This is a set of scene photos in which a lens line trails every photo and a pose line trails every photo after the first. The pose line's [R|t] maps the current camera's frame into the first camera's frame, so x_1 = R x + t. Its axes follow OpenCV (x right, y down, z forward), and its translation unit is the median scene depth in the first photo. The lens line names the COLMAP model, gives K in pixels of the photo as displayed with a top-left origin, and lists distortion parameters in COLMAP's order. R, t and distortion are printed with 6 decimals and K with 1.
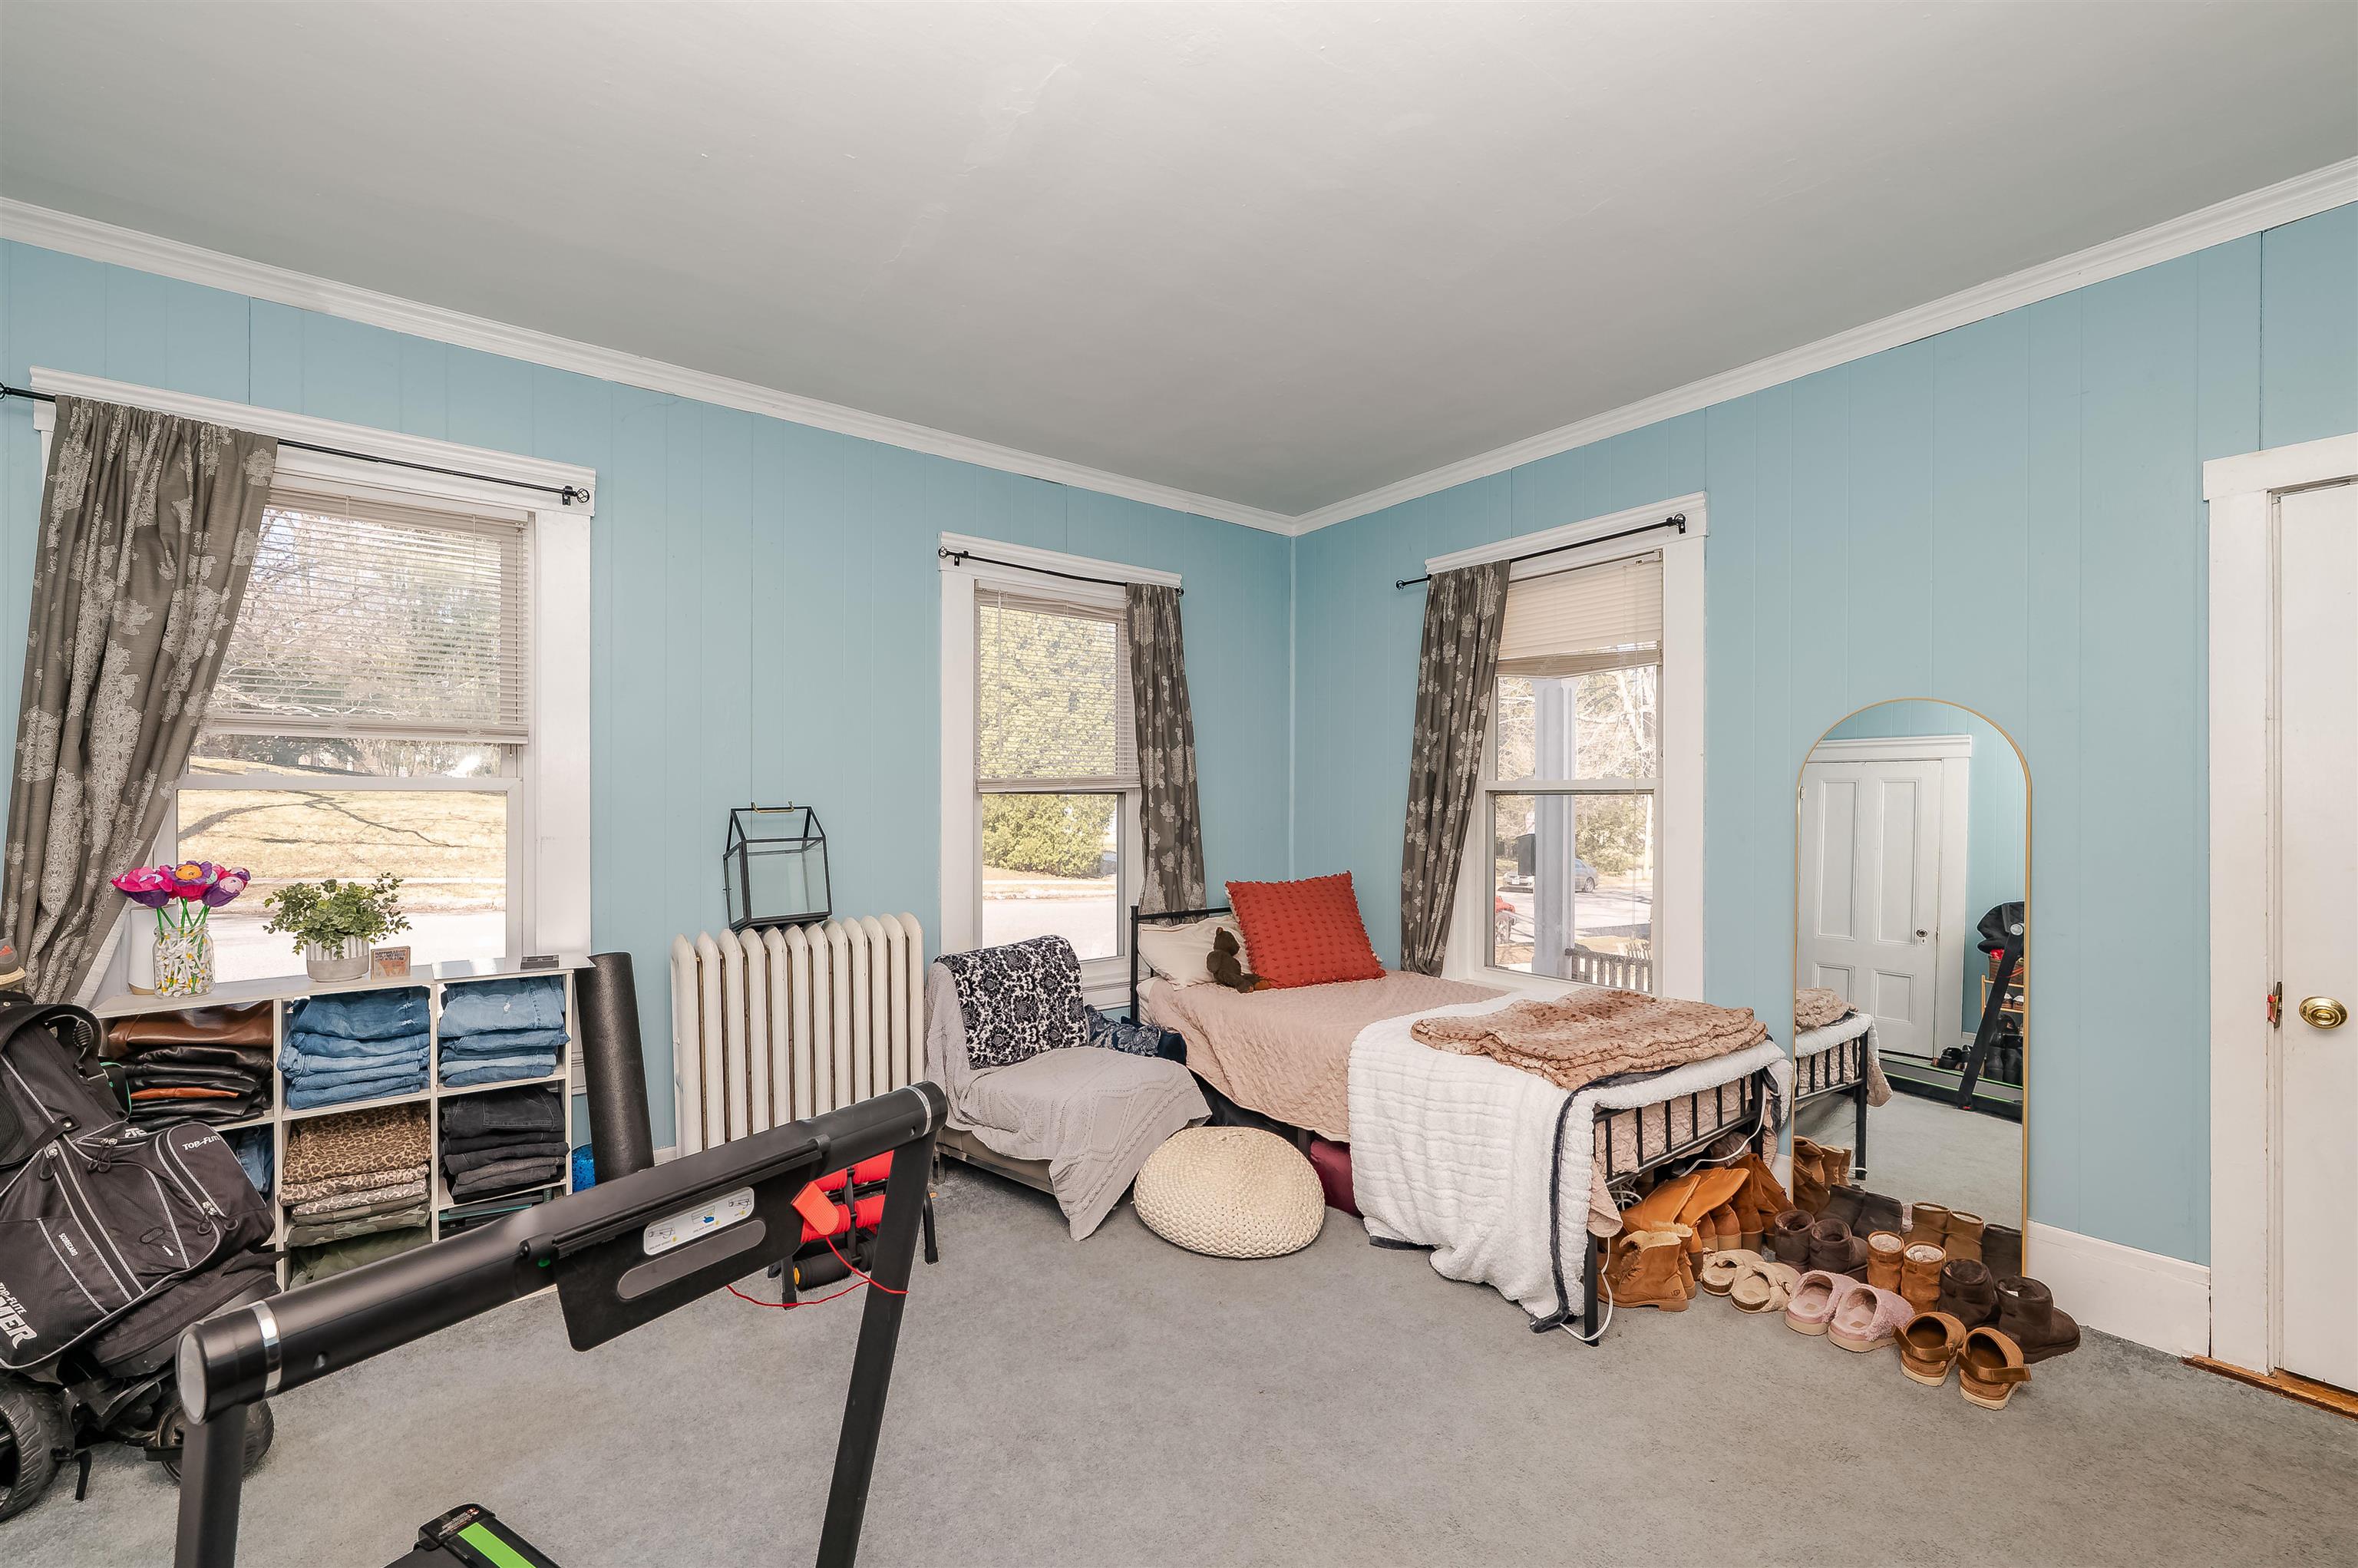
lens RADIAL K [[947.7, 0, 1172.2], [0, 947.7, 813.5], [0, 0, 1]] dist [0.000178, -0.000245]
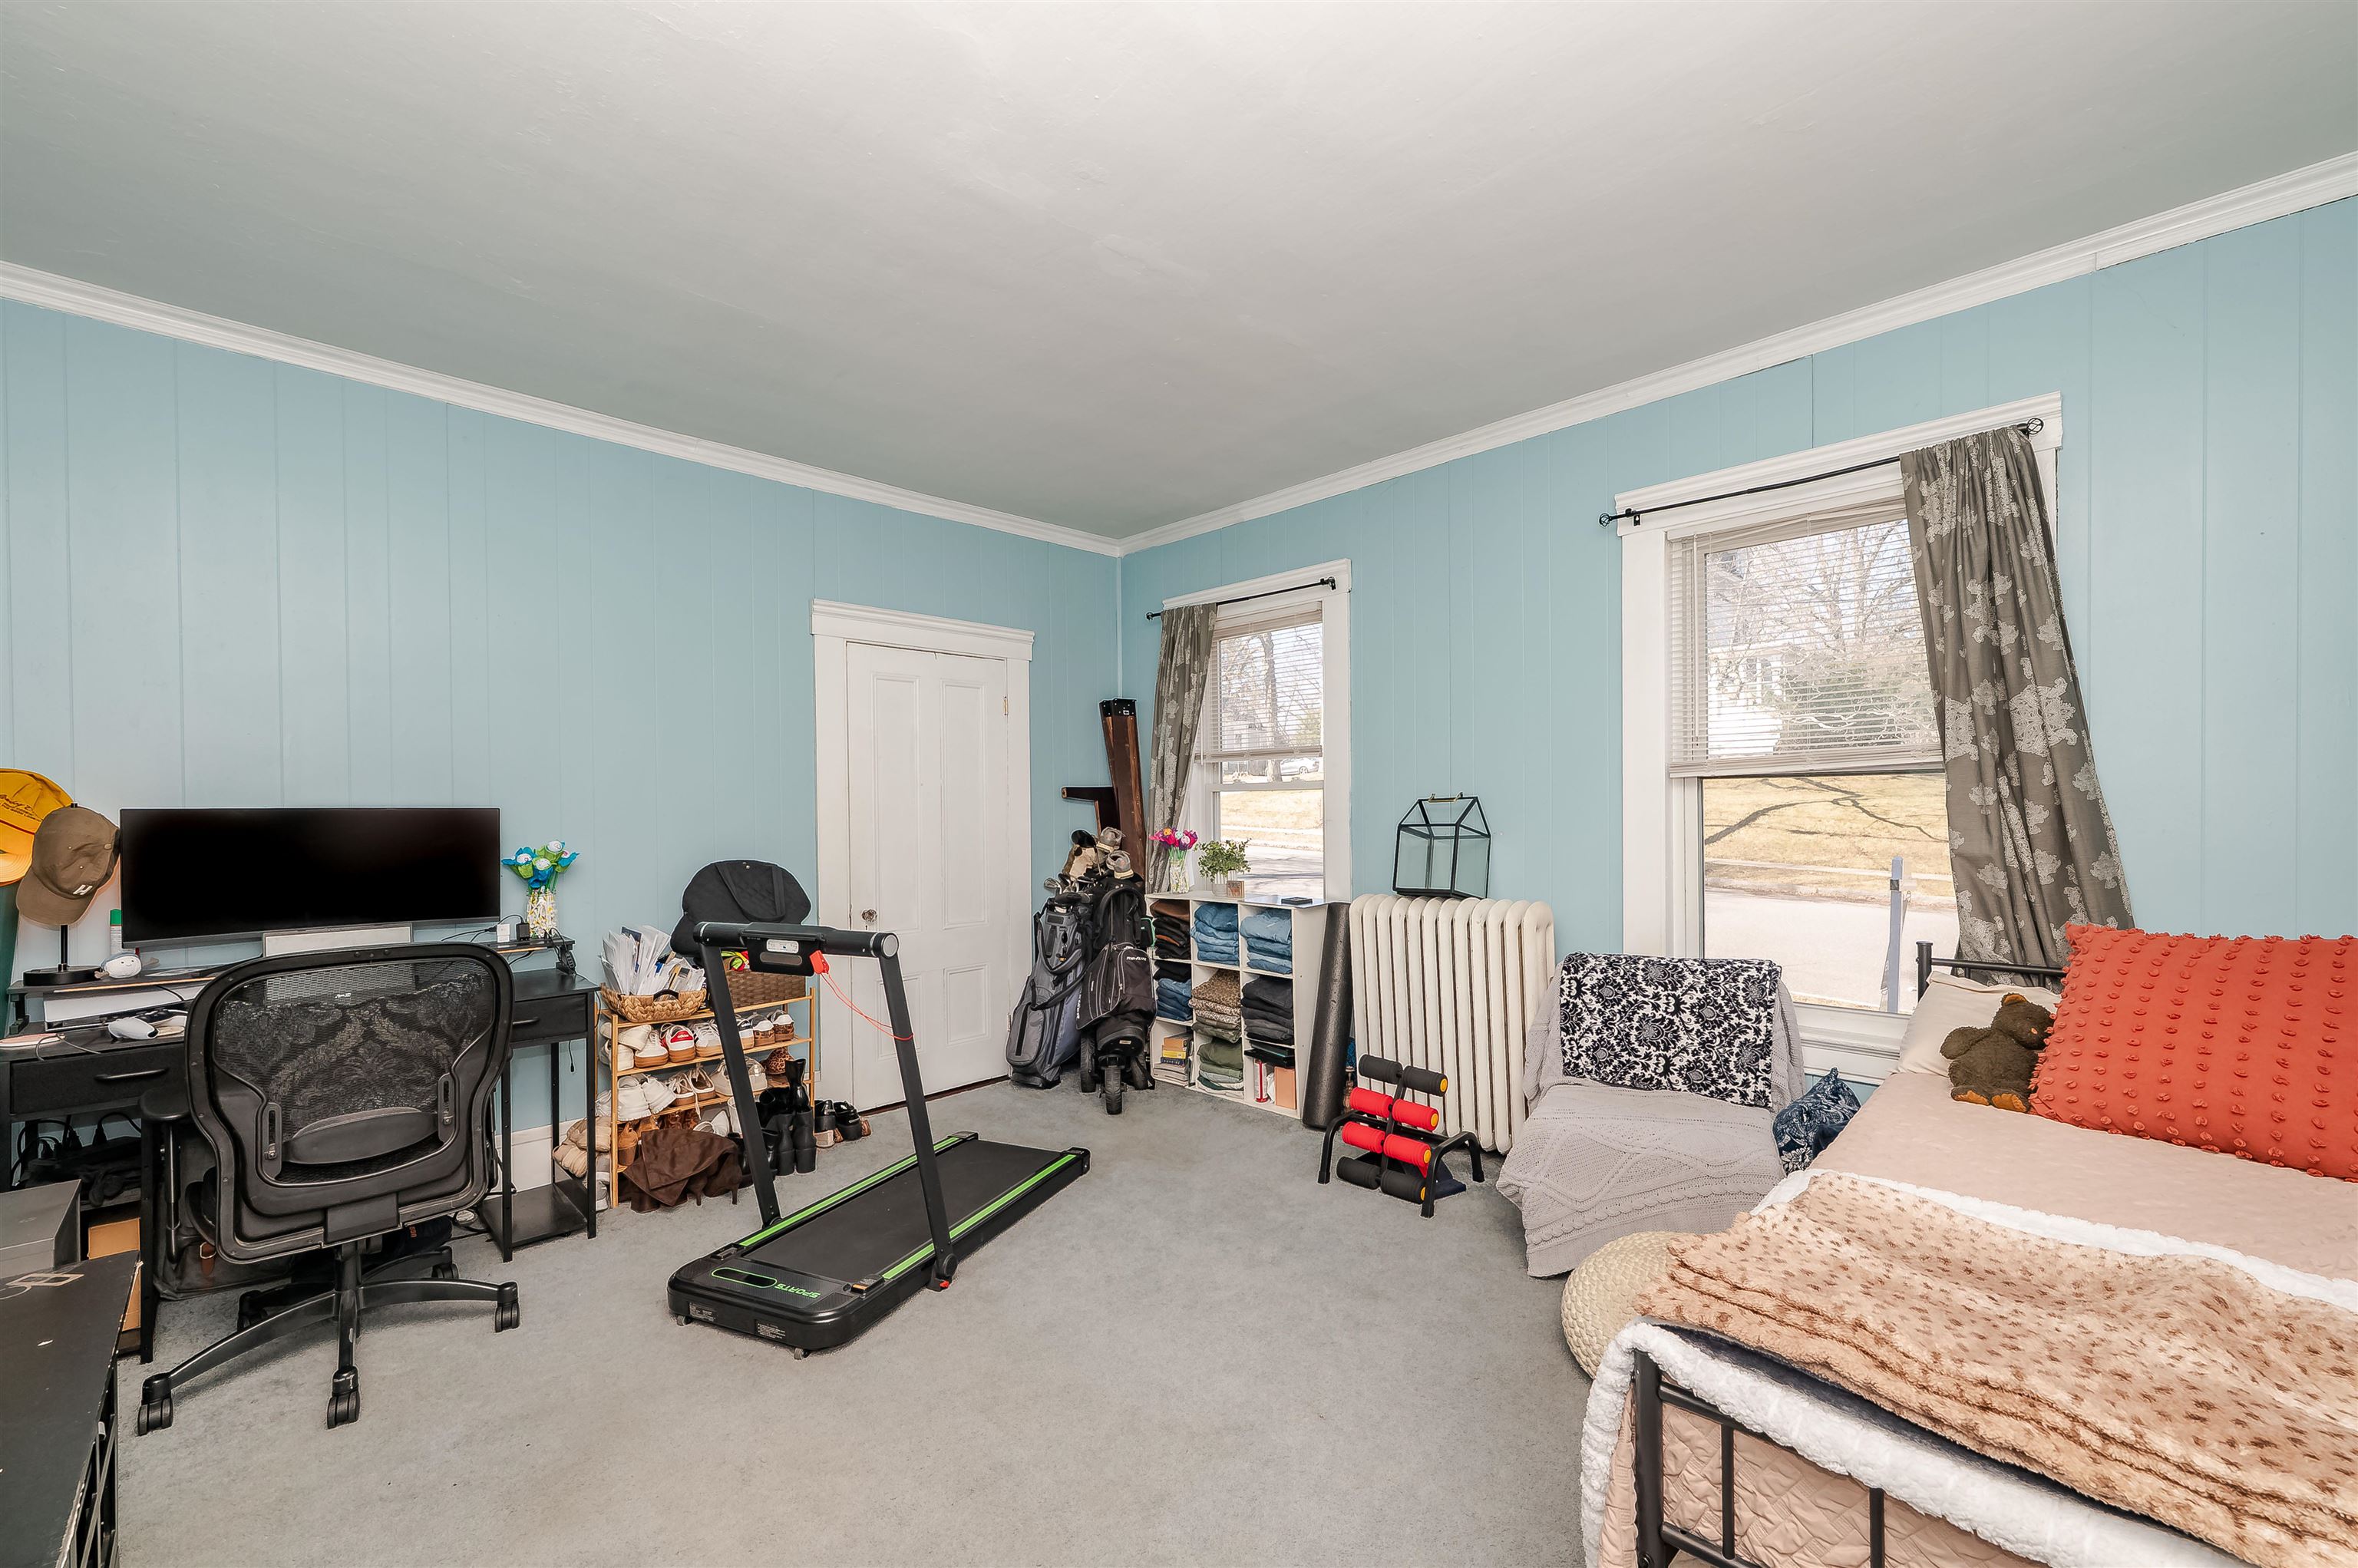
lens RADIAL K [[947.7, 0, 1172.2], [0, 947.7, 813.5], [0, 0, 1]] dist [0.000178, -0.000245]
pose [[0.136364, 0.005117, -0.990646, 0.648799], [-0.002008, 0.999986, 0.004889, 0.008012], [0.990657, 0.001323, 0.136372, 0.476539]]
